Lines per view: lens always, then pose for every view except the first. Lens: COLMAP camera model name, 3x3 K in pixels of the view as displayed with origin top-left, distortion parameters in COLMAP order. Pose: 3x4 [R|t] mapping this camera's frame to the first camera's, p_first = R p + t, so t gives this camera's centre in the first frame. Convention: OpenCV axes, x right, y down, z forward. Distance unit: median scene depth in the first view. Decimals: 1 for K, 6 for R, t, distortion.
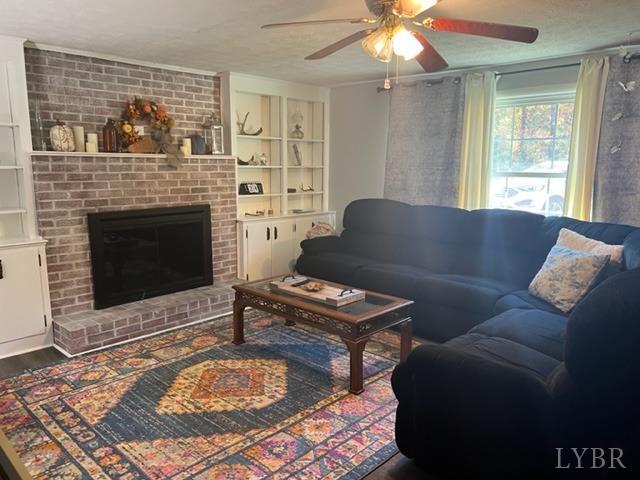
lens RADIAL K [[484.5, 0, 321.5], [0, 484.5, 244.1], [0, 0, 1]] dist [0.034408, -0.049571]
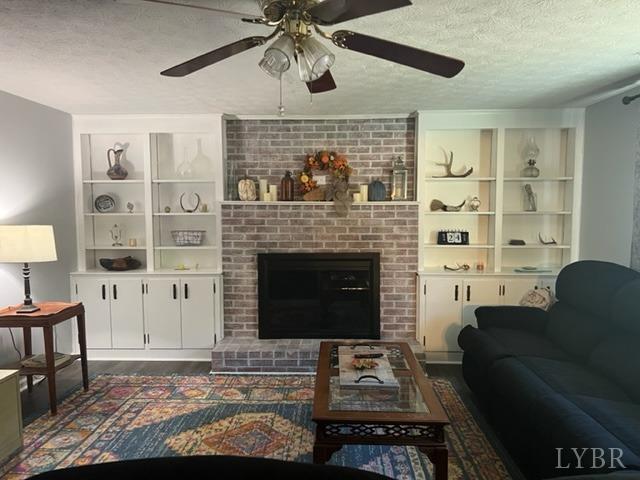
lens RADIAL K [[484.5, 0, 316.8], [0, 484.5, 239.6], [0, 0, 1]] dist [0.034408, -0.049571]
pose [[0.651176, 0.048837, -0.757353, 0.471041], [-0.119264, 0.992113, -0.038569, -0.066233], [0.749497, 0.115440, 0.651865, 0.344228]]
